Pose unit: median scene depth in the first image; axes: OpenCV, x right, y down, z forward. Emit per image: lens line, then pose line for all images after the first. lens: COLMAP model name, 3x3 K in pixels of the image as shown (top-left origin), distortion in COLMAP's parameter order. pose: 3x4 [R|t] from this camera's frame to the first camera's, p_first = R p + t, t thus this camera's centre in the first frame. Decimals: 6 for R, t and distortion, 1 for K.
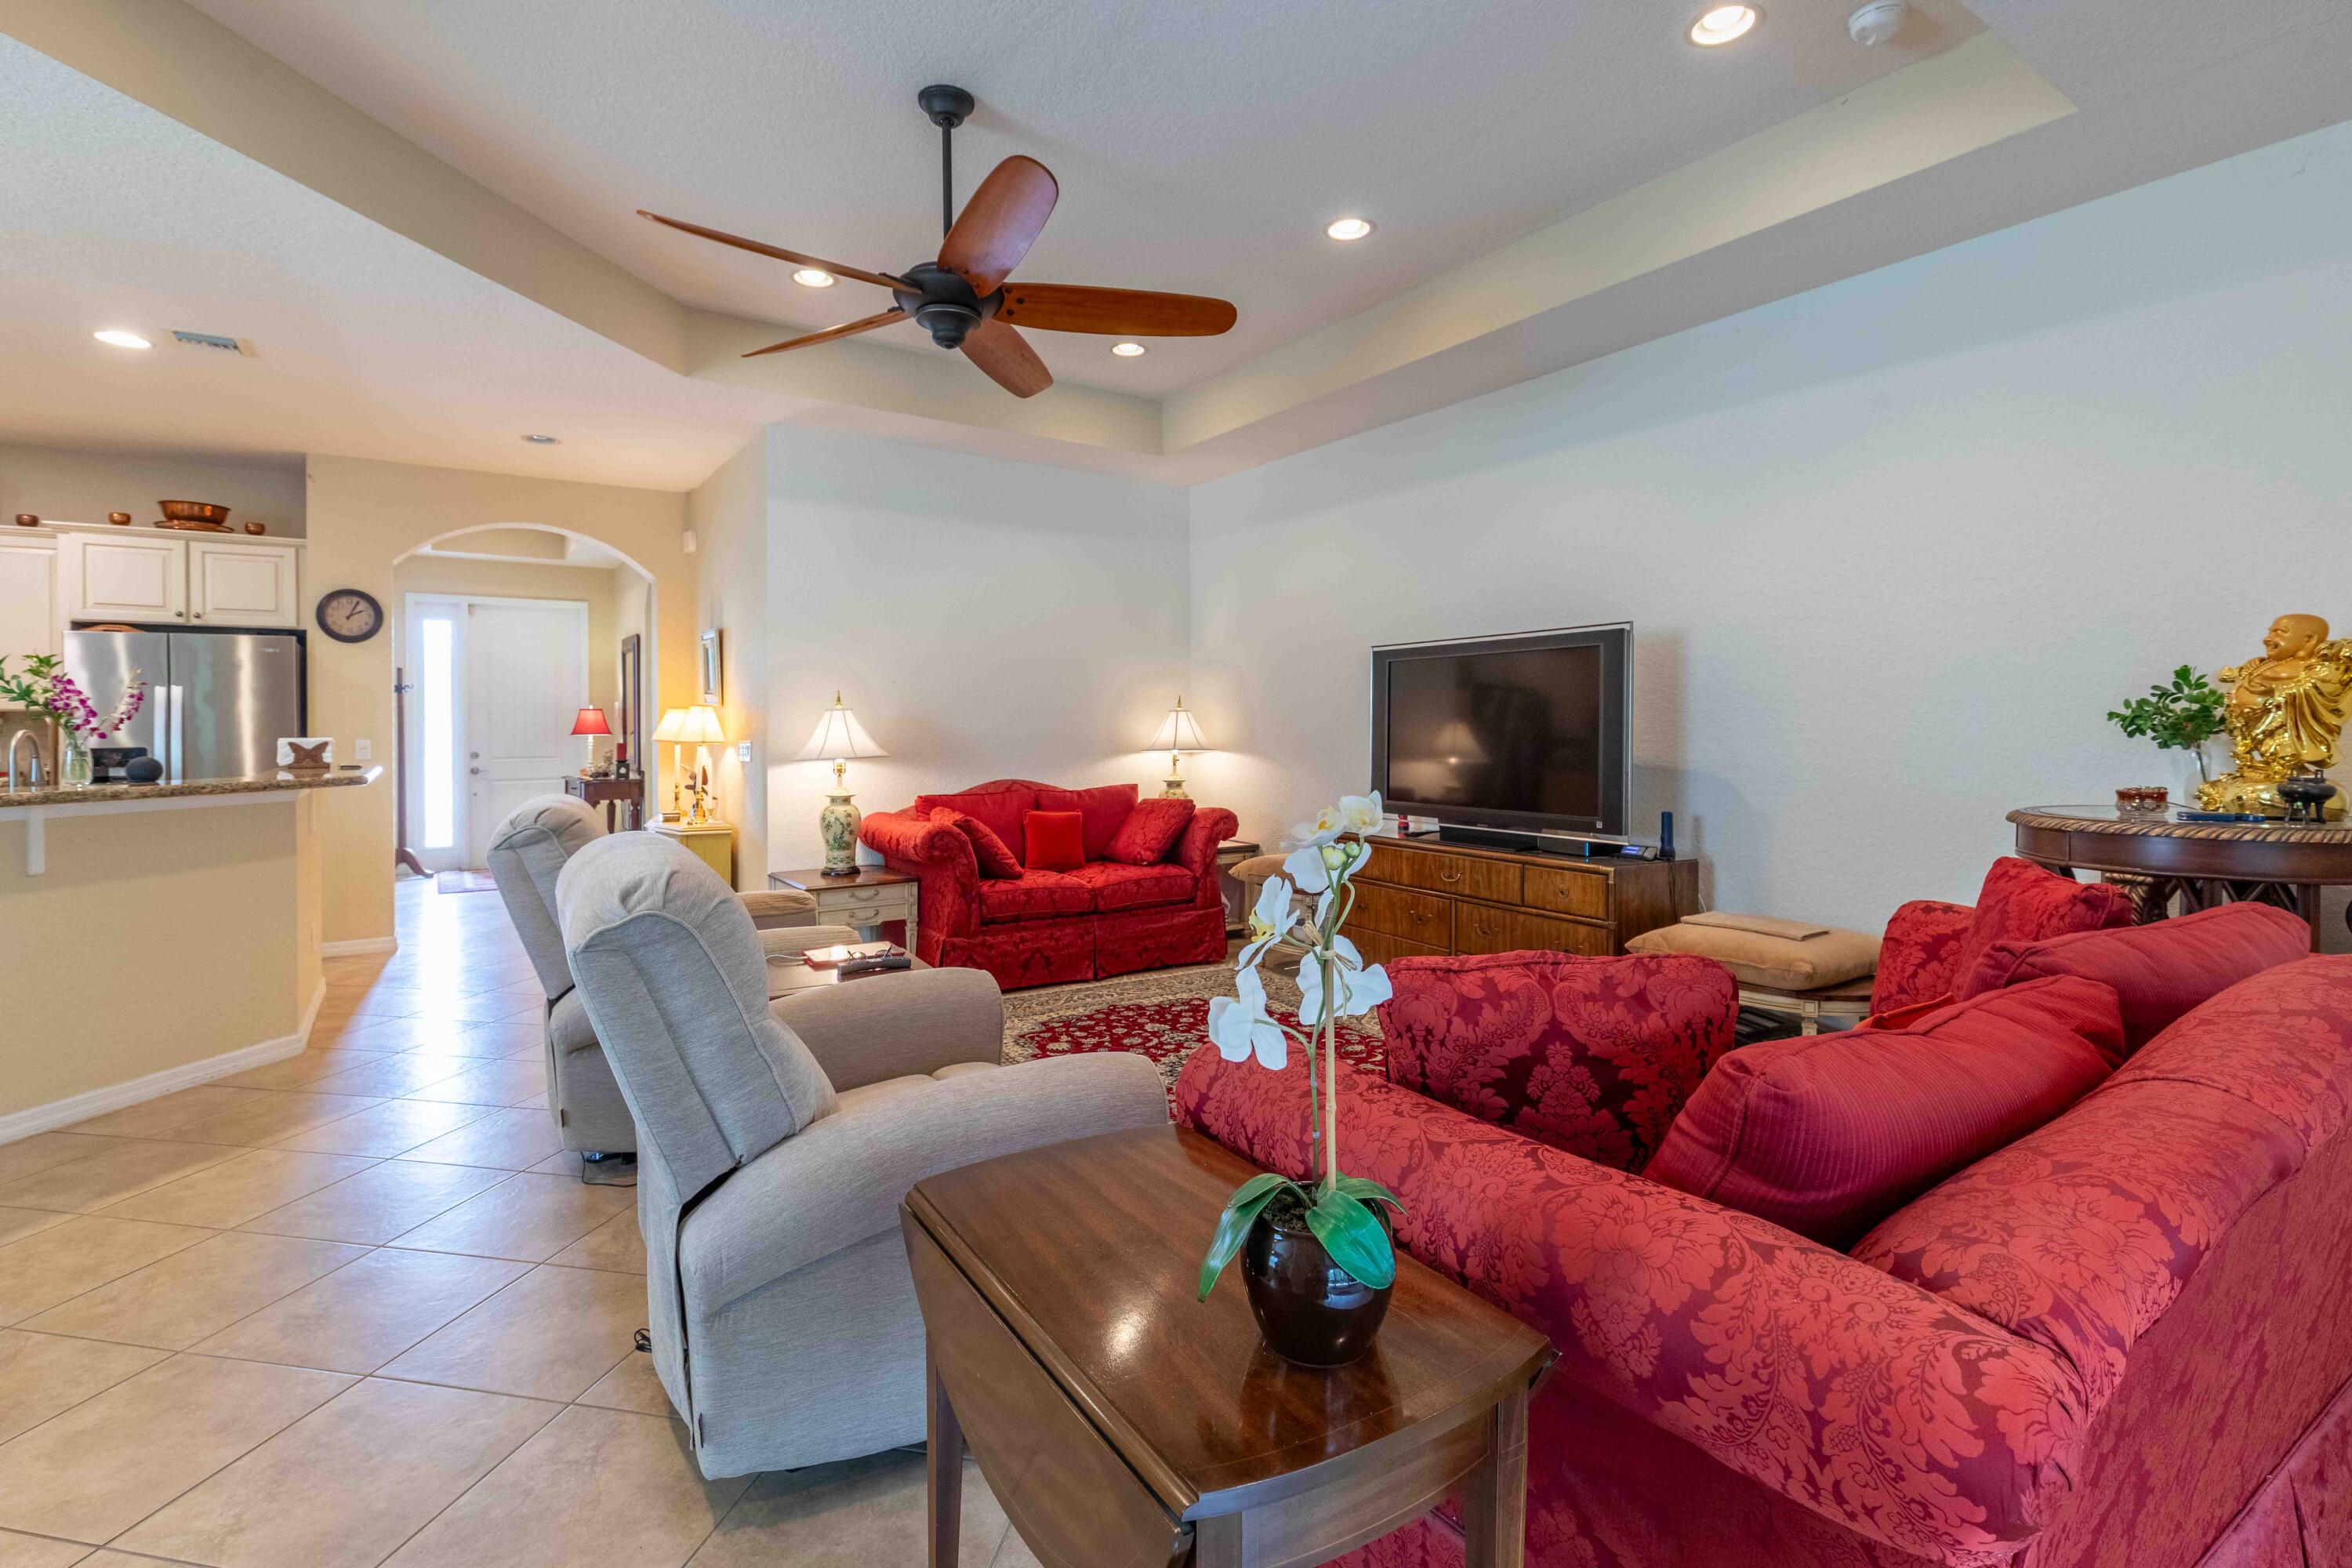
lens RADIAL K [[1064.7, 0, 1156.5], [0, 1064.7, 730.4], [0, 0, 1]] dist [0.002619, -0.001688]
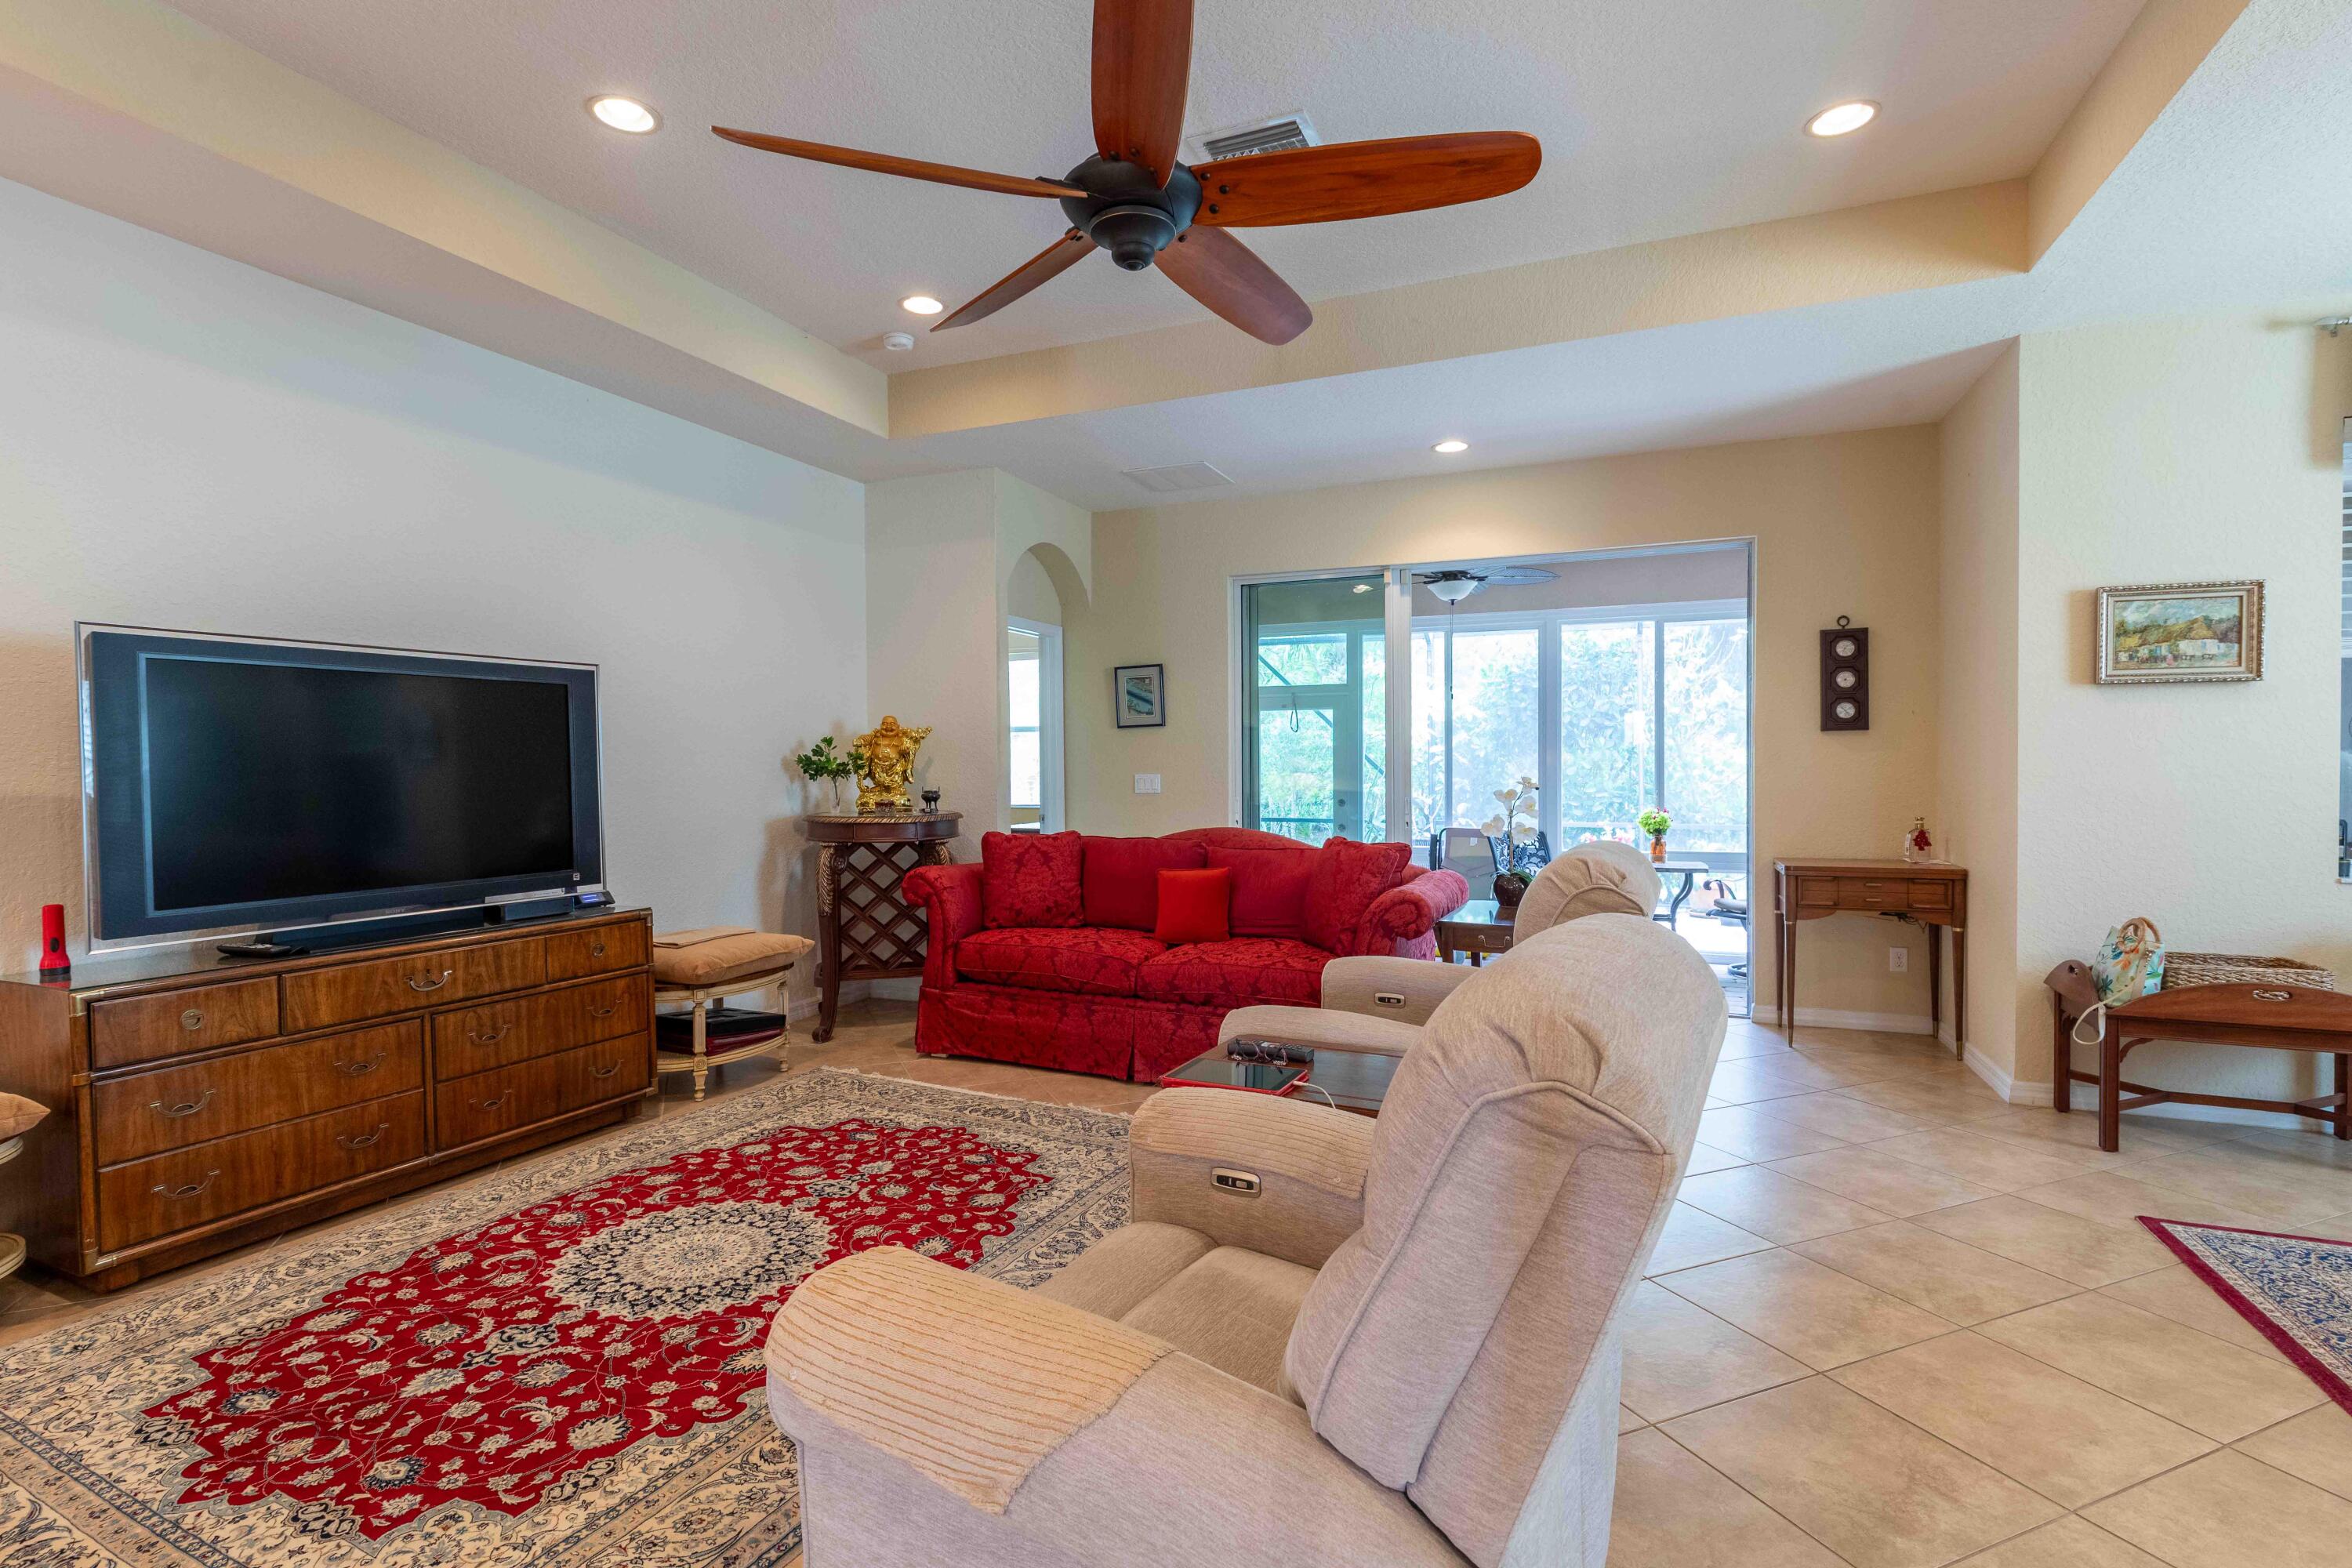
lens RADIAL K [[1064.7, 0, 1175.1], [0, 1064.7, 780.3], [0, 0, 1]] dist [0.002619, -0.001688]
pose [[-0.553186, -0.003022, 0.833053, -0.644986], [0.013396, 0.999832, 0.012523, -0.001597], [-0.832950, 0.018087, -0.553052, 1.056748]]
